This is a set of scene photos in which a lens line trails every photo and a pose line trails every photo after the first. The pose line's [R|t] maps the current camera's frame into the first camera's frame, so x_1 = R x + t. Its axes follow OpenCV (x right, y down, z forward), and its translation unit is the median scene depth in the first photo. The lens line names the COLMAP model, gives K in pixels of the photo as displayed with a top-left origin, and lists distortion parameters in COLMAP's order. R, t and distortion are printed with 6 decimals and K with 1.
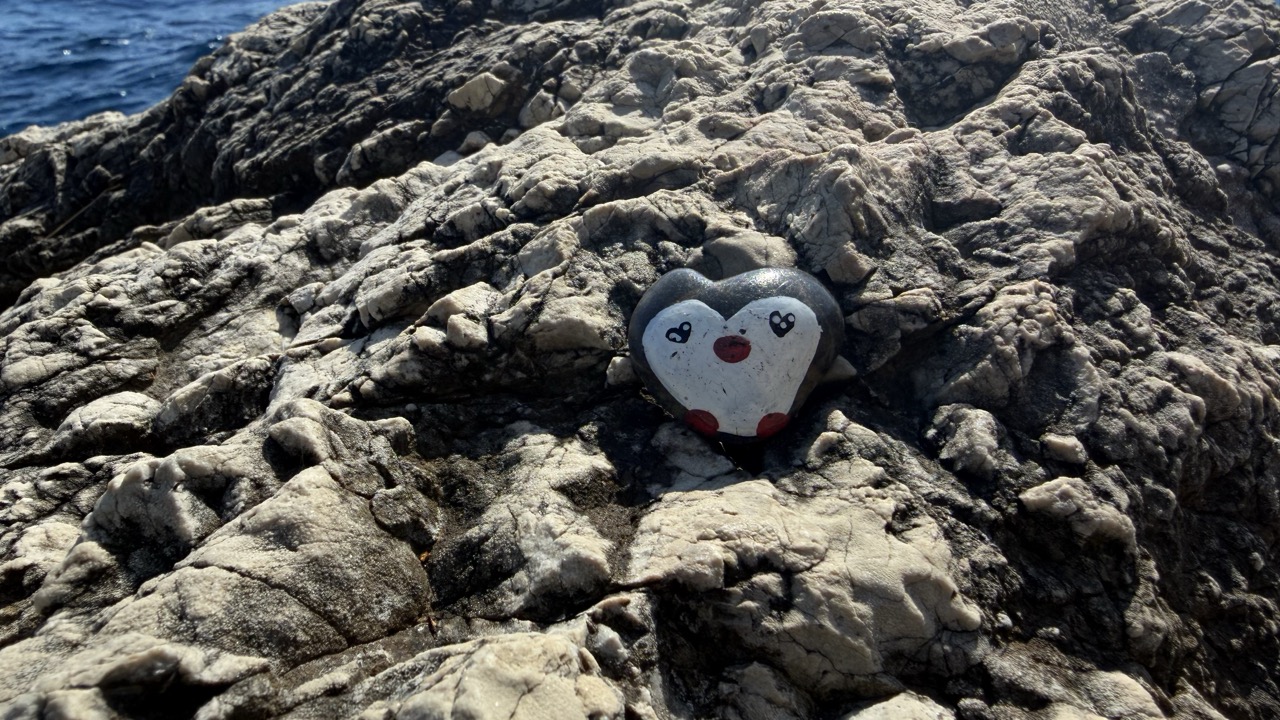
lens RADIAL K [[1041.3, 0, 640.0], [0, 1041.3, 423.2], [0, 0, 1]] dist [-0.004277, -0.013218]
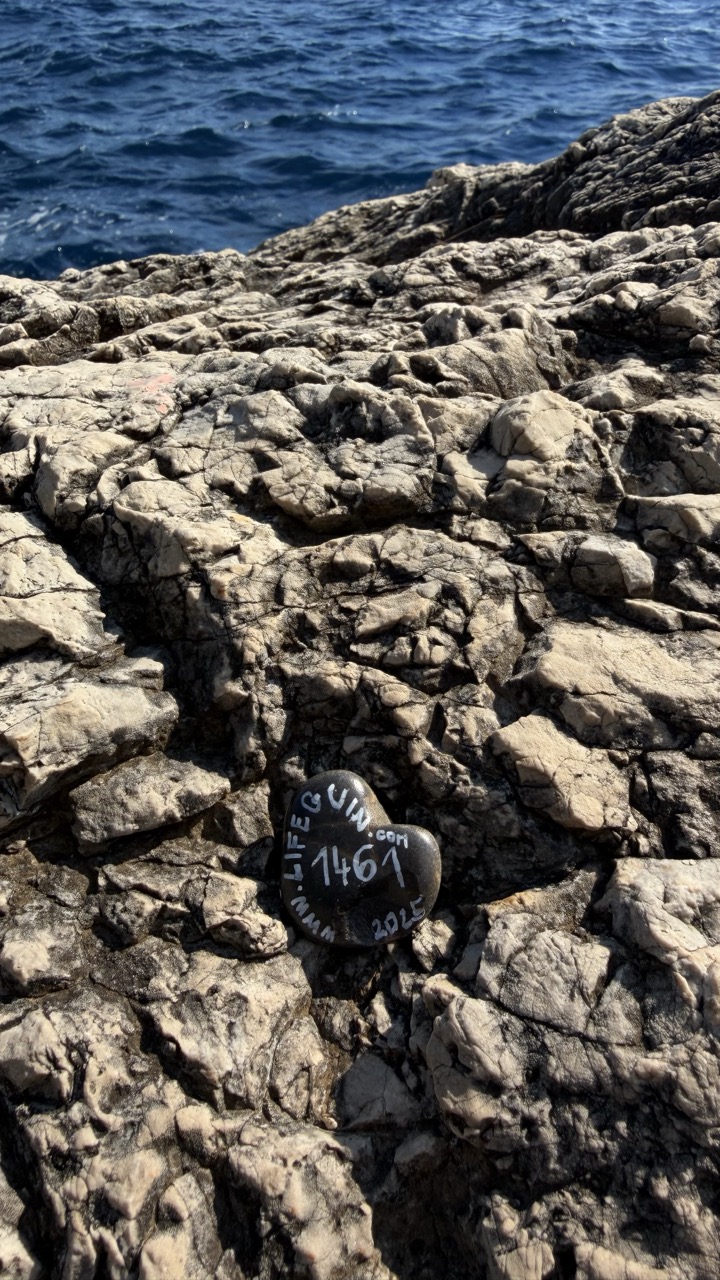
lens RADIAL K [[1041.3, 0, 360.0], [0, 1041.3, 640.0], [0, 0, 1]] dist [-0.004277, -0.013218]
pose [[0.810570, 0.369871, -0.454062, 0.372616], [-0.320324, 0.929072, 0.184980, 0.204604], [0.490275, -0.004492, 0.871556, -0.607200]]
